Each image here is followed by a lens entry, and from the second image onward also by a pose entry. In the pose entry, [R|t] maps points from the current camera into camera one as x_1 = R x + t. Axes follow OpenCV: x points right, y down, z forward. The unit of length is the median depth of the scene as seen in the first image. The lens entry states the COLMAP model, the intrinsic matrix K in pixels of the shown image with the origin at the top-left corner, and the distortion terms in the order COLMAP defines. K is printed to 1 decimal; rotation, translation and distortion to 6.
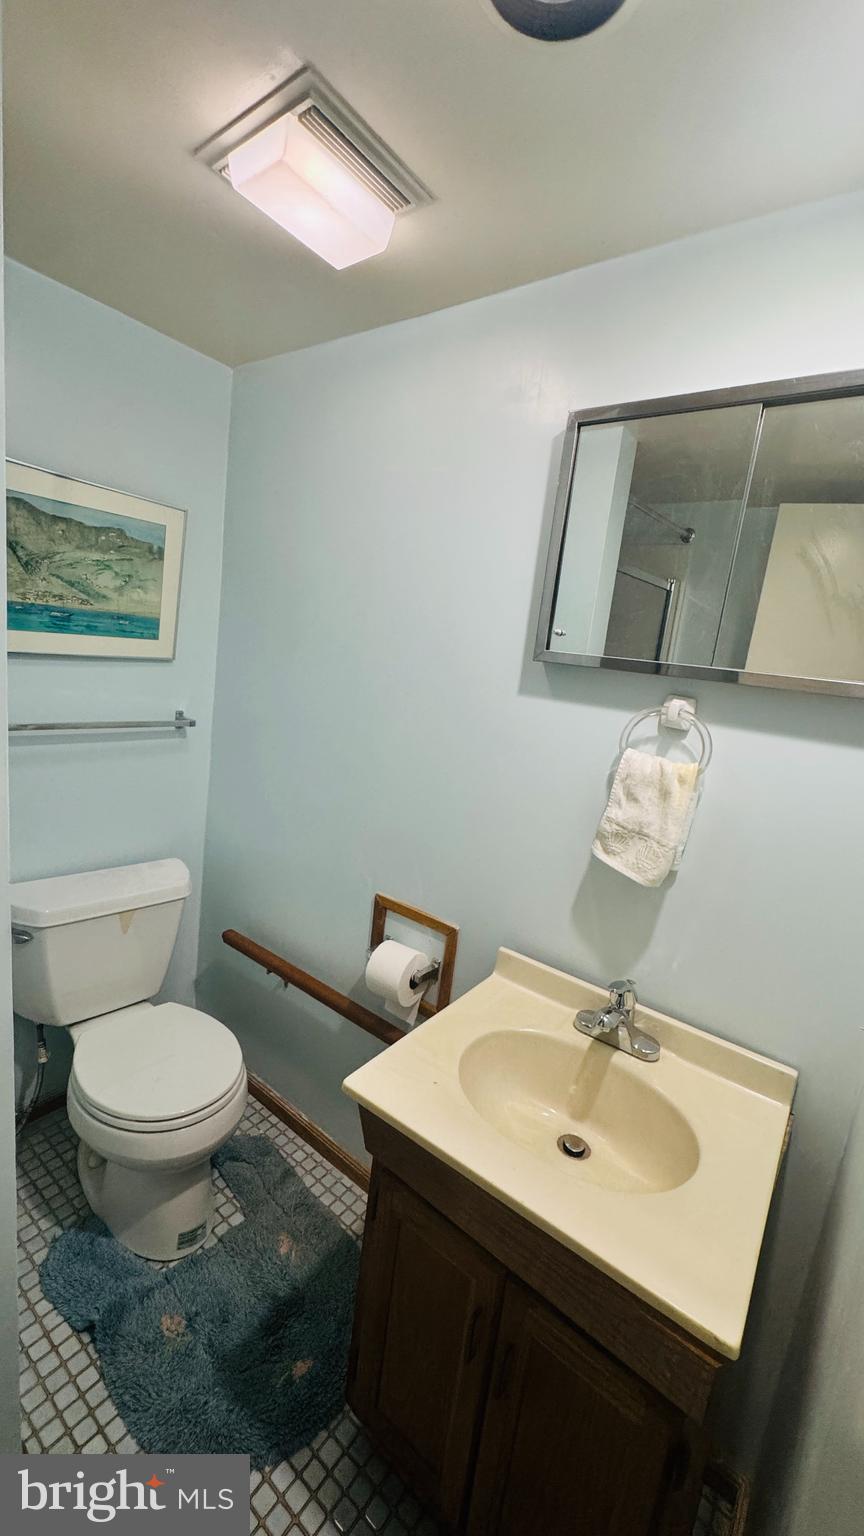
lens RADIAL K [[616.8, 0, 433.3], [0, 616.8, 765.6], [0, 0, 1]] dist [-0.001744, 0.000625]
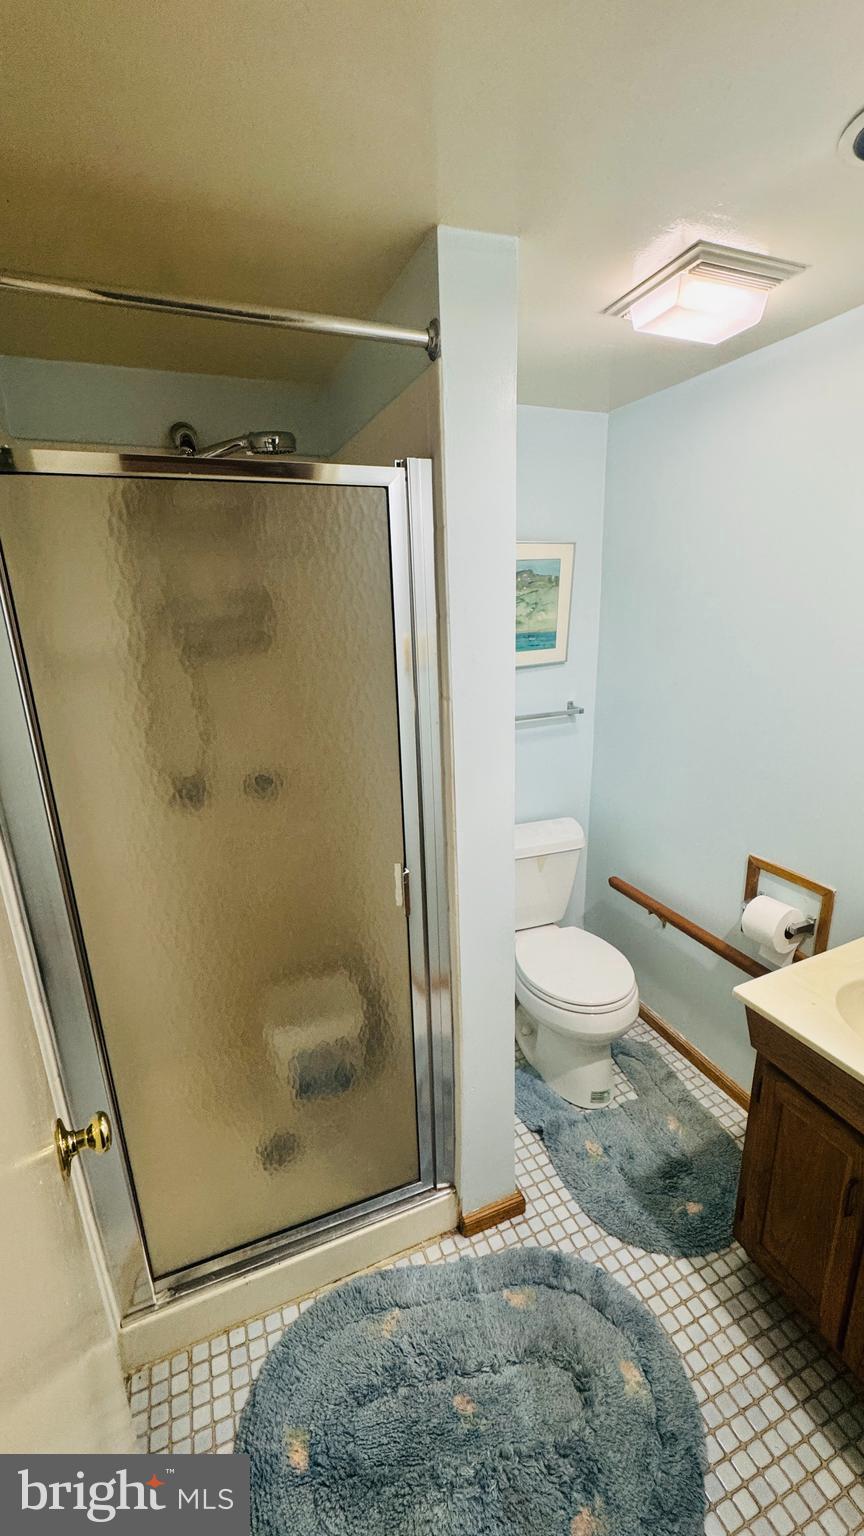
lens RADIAL K [[614.8, 0, 433.3], [0, 614.8, 765.1], [0, 0, 1]] dist [-0.001207, 0.000307]
pose [[0.858399, -0.006270, -0.512944, -0.010638], [0.038214, 0.997929, 0.051751, -0.043136], [0.511557, -0.064025, 0.856860, -0.285774]]
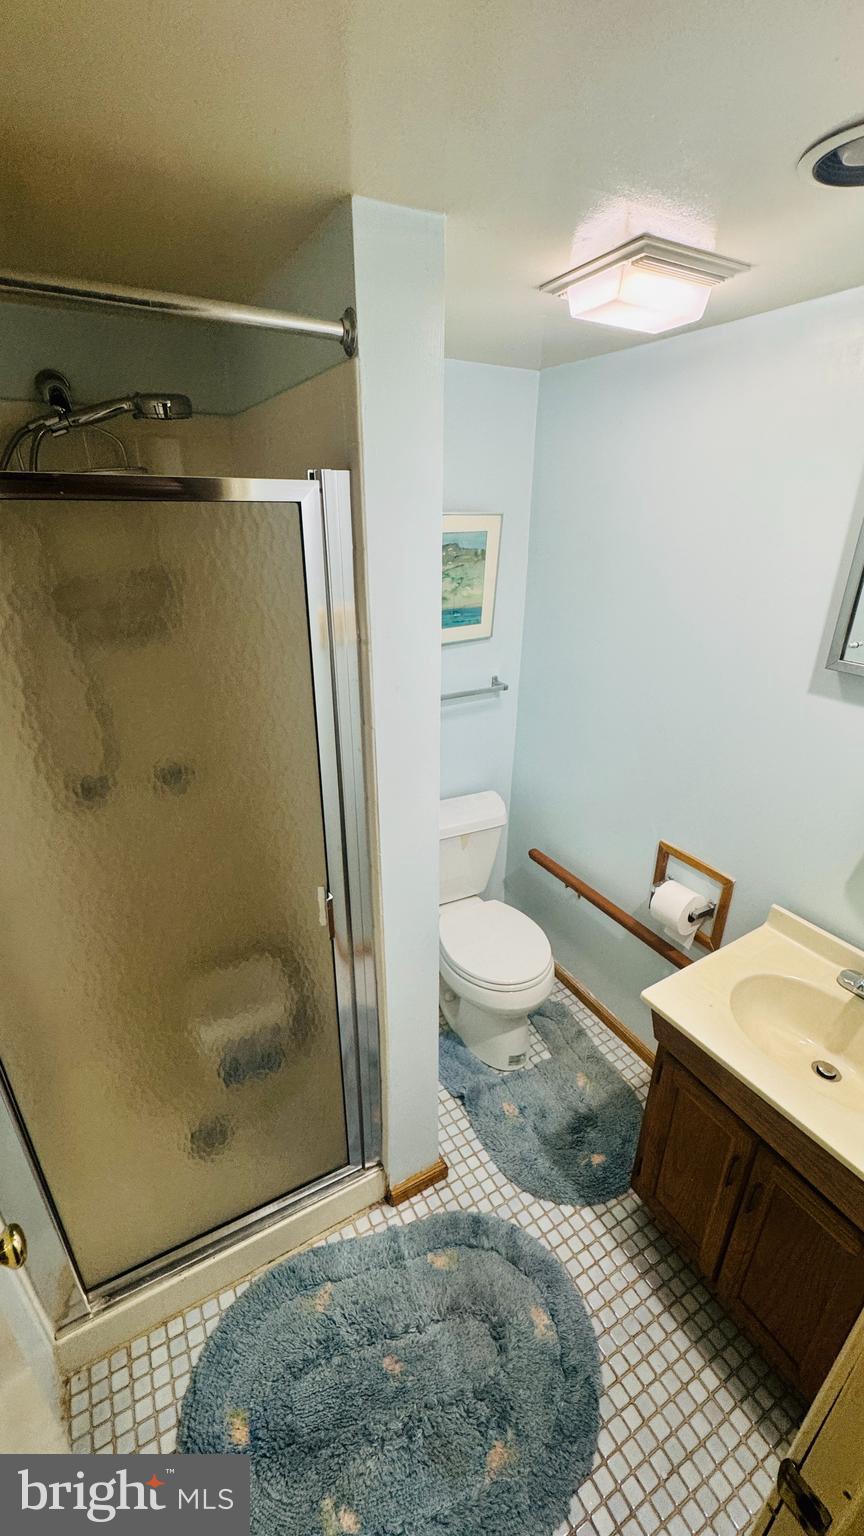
lens RADIAL K [[615.7, 0, 433.6], [0, 615.7, 766.0], [0, 0, 1]] dist [-0.000661, -0.000208]
pose [[0.915687, 0.047846, -0.399033, -0.026410], [0.029598, 0.982163, 0.185687, -0.182529], [0.400800, -0.181842, 0.897938, -0.245995]]
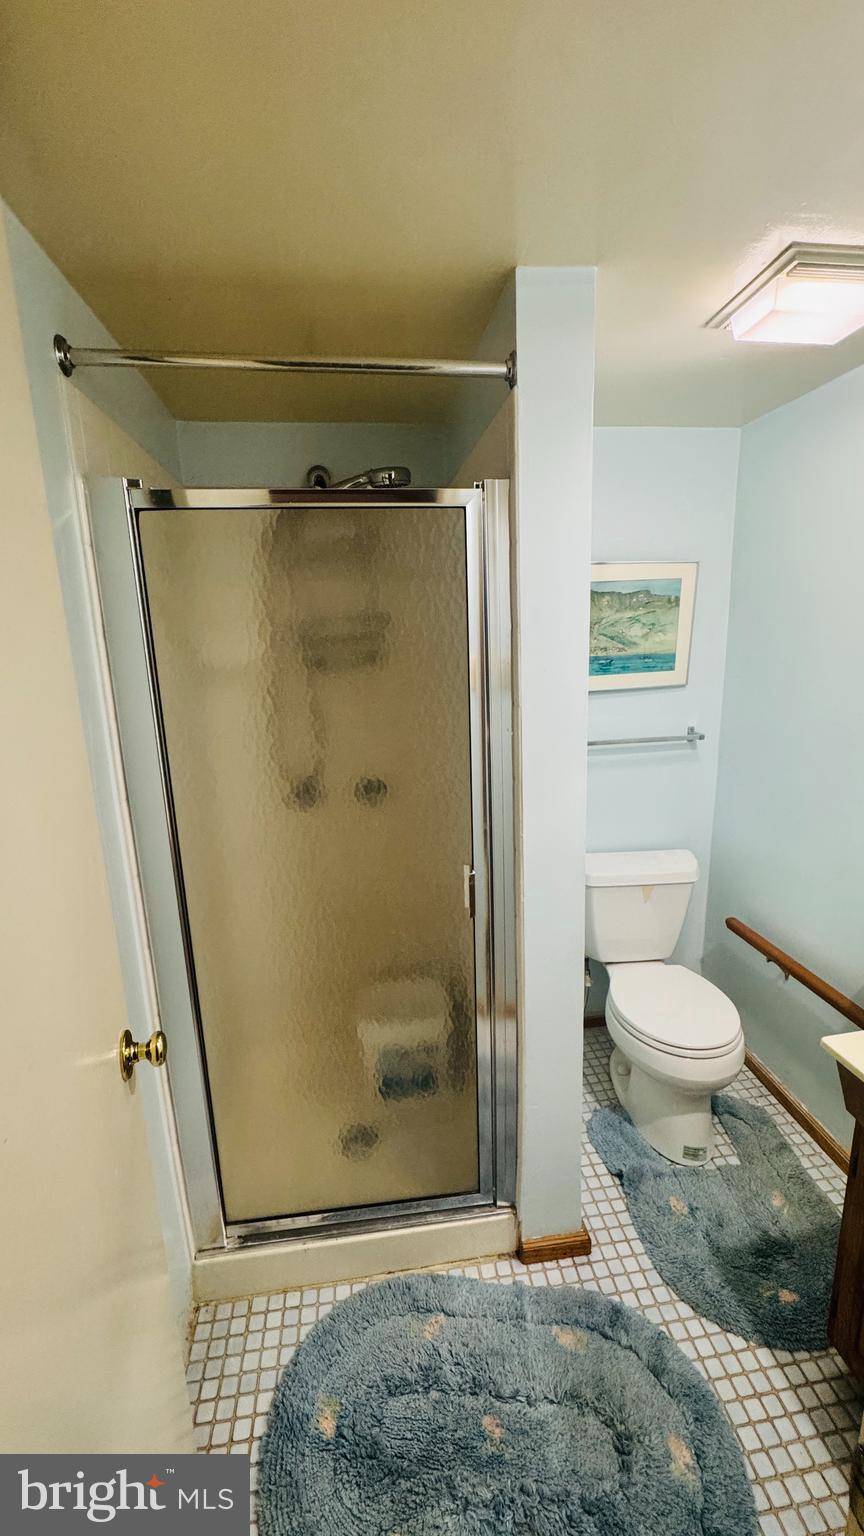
lens RADIAL K [[616.8, 0, 433.3], [0, 616.8, 765.6], [0, 0, 1]] dist [-0.001744, 0.000625]
pose [[0.704800, 0.008105, -0.709360, 0.106719], [-0.014796, 0.999885, -0.003277, -0.002526], [0.709252, 0.012806, 0.704839, -0.246815]]
